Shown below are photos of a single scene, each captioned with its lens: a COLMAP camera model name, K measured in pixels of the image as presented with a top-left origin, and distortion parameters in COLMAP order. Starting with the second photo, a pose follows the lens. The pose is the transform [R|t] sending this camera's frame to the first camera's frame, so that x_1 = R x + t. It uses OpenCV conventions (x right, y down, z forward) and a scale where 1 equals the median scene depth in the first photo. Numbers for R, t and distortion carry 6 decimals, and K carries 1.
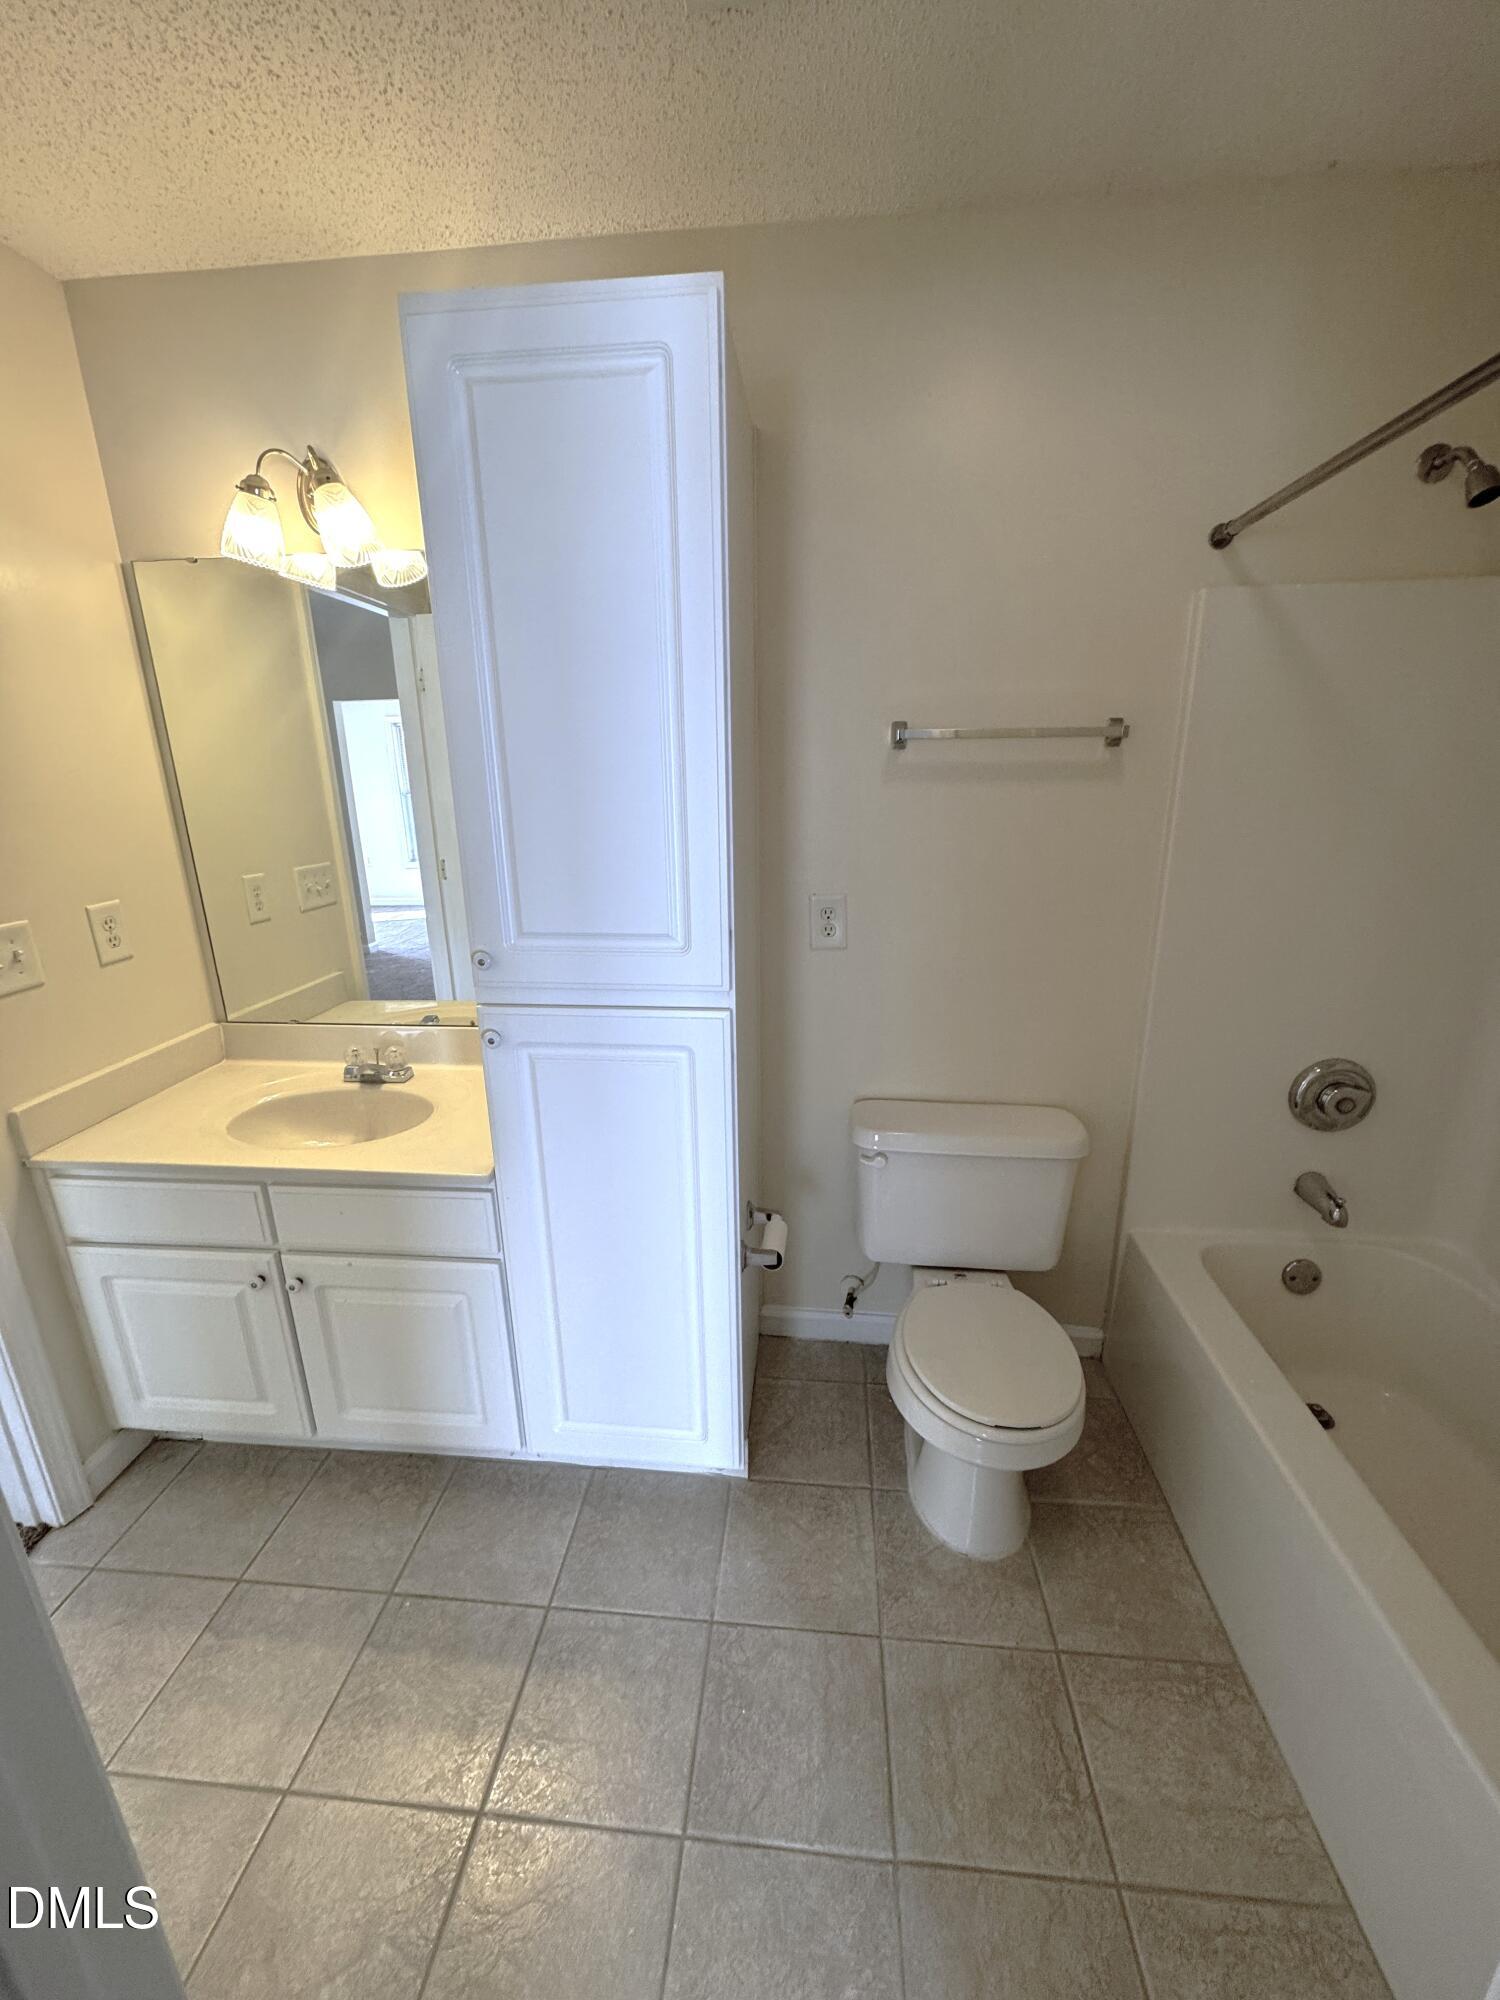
lens RADIAL K [[792.6, 0, 750.0], [0, 792.6, 1000.0], [0, 0, 1]] dist [-0.001132, -0.000146]
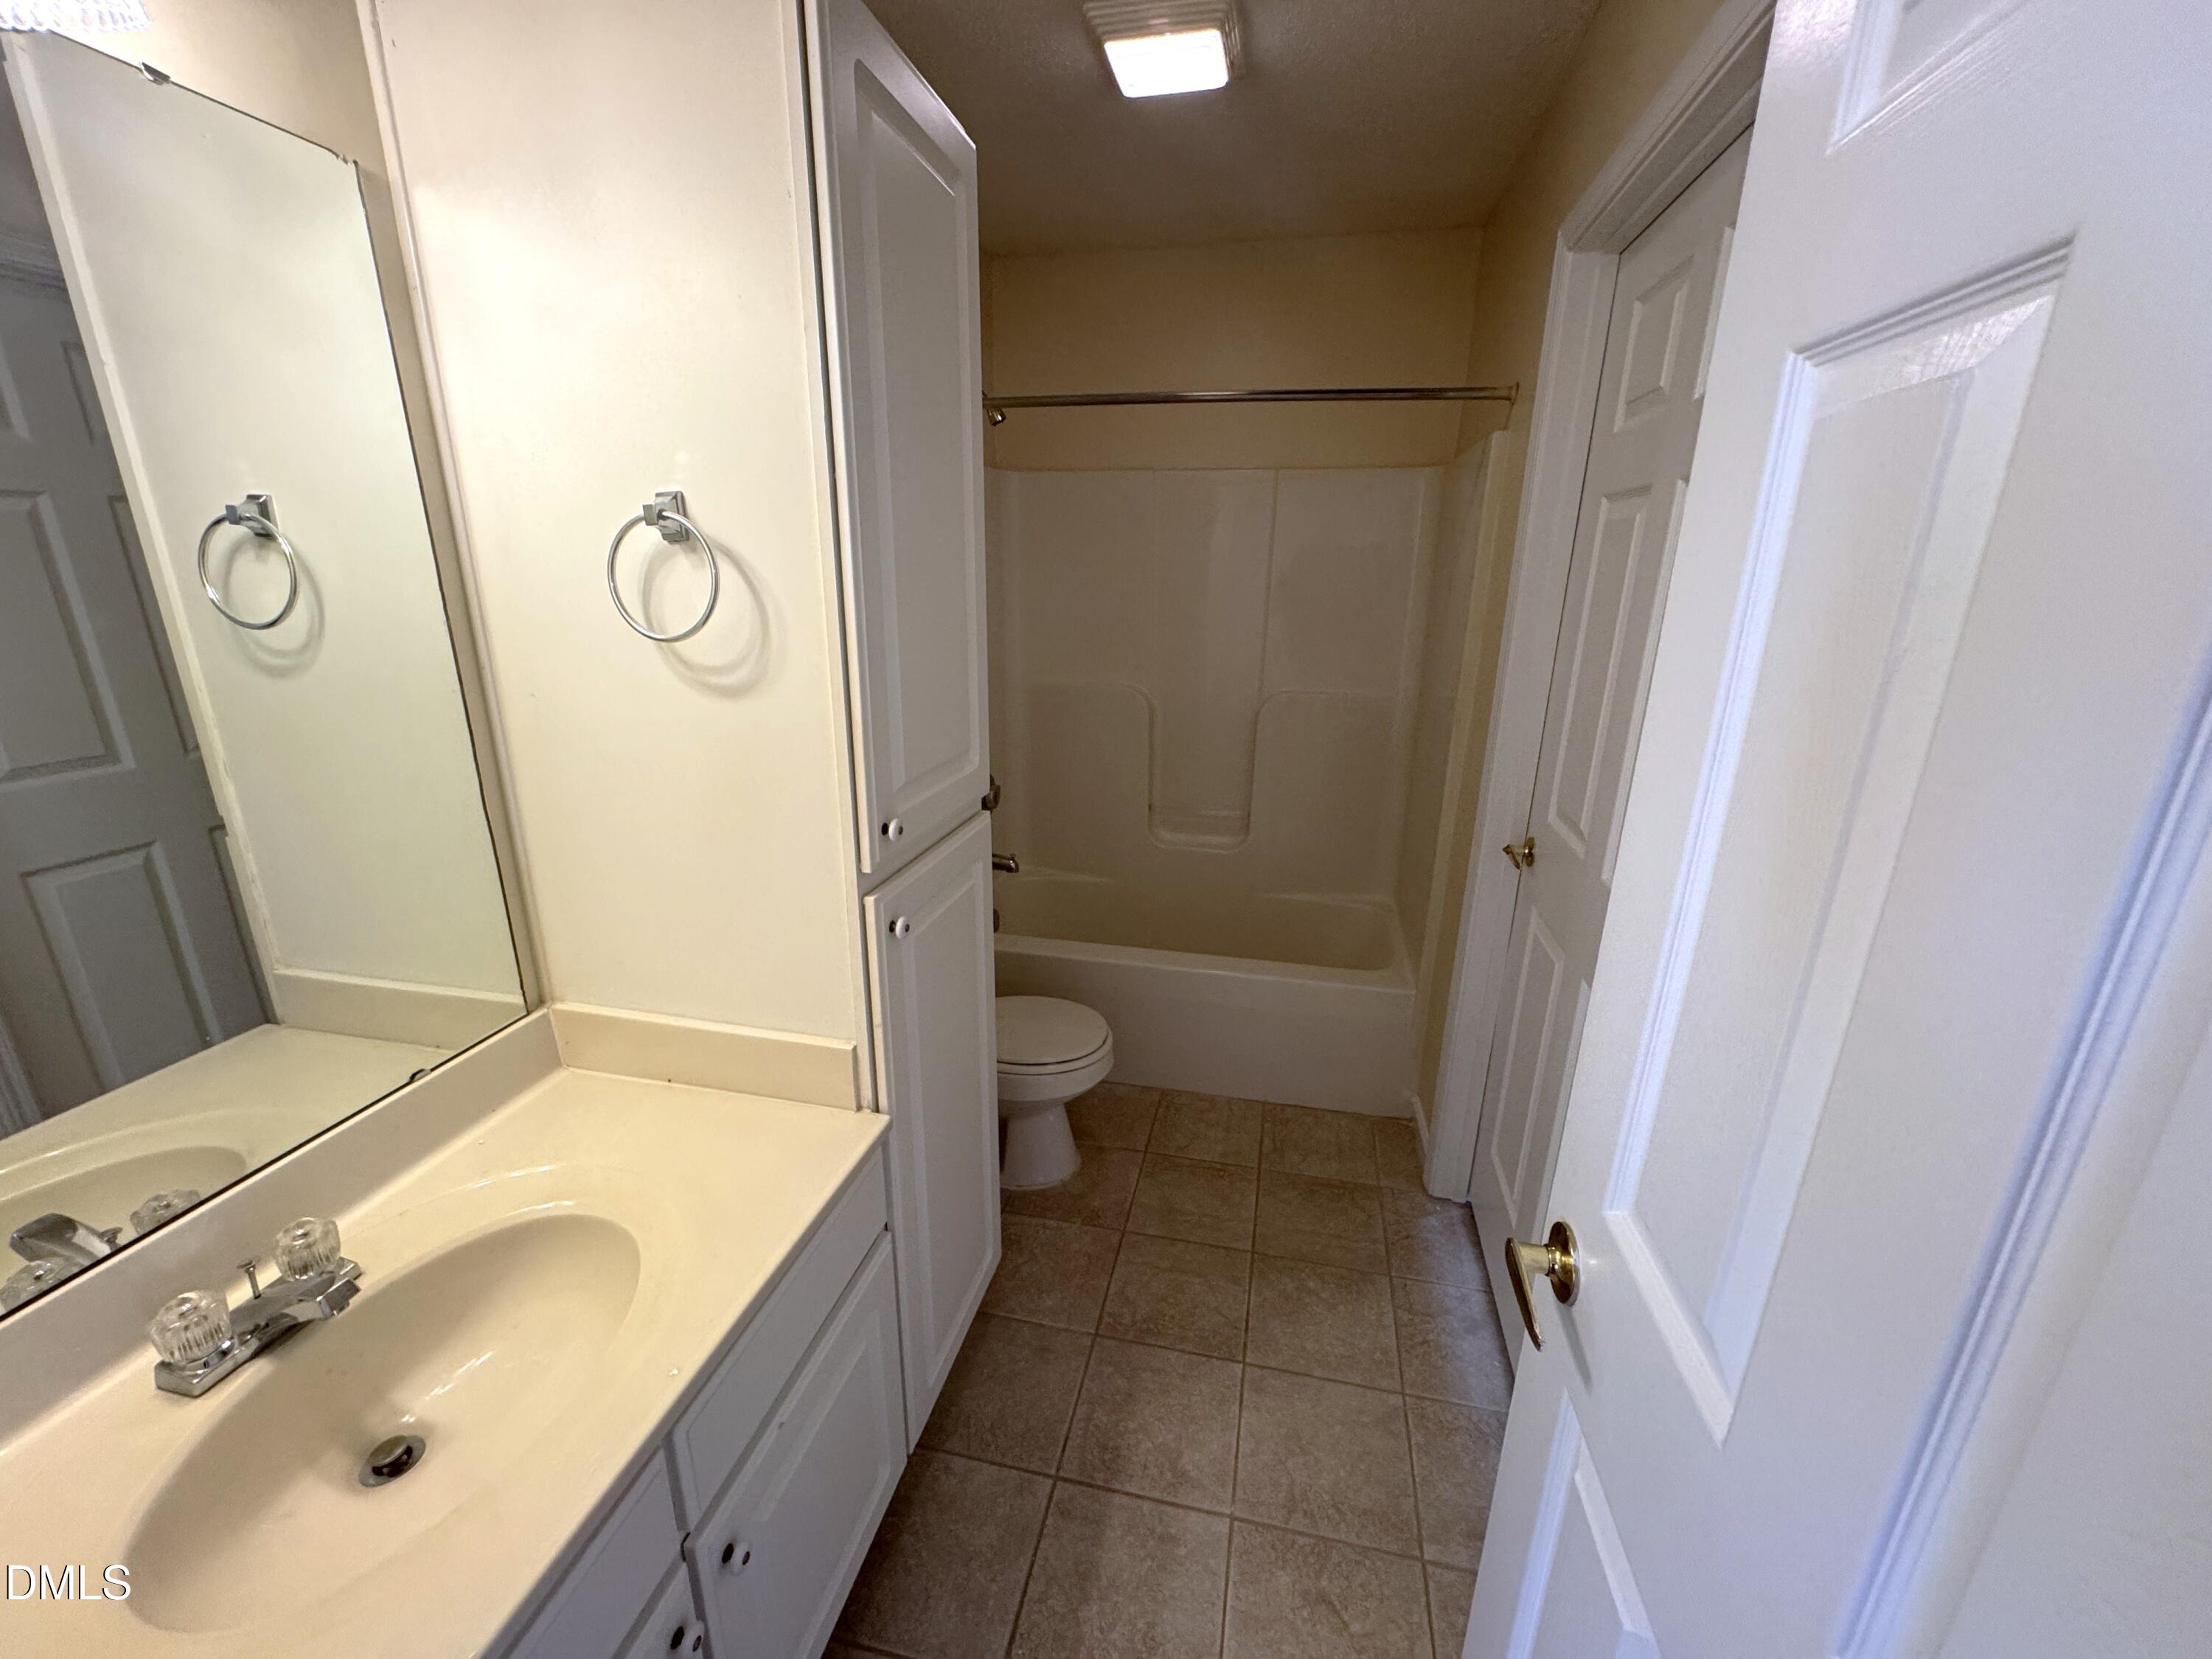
lens RADIAL K [[876.7, 0, 1106.0], [0, 876.7, 829.5], [0, 0, 1]] dist [-0.001132, -0.000146]
pose [[0.123897, -0.269622, 0.954962, -1.119920], [0.265232, 0.936360, 0.229959, -0.188629], [-0.956191, 0.224796, 0.187525, 0.626231]]
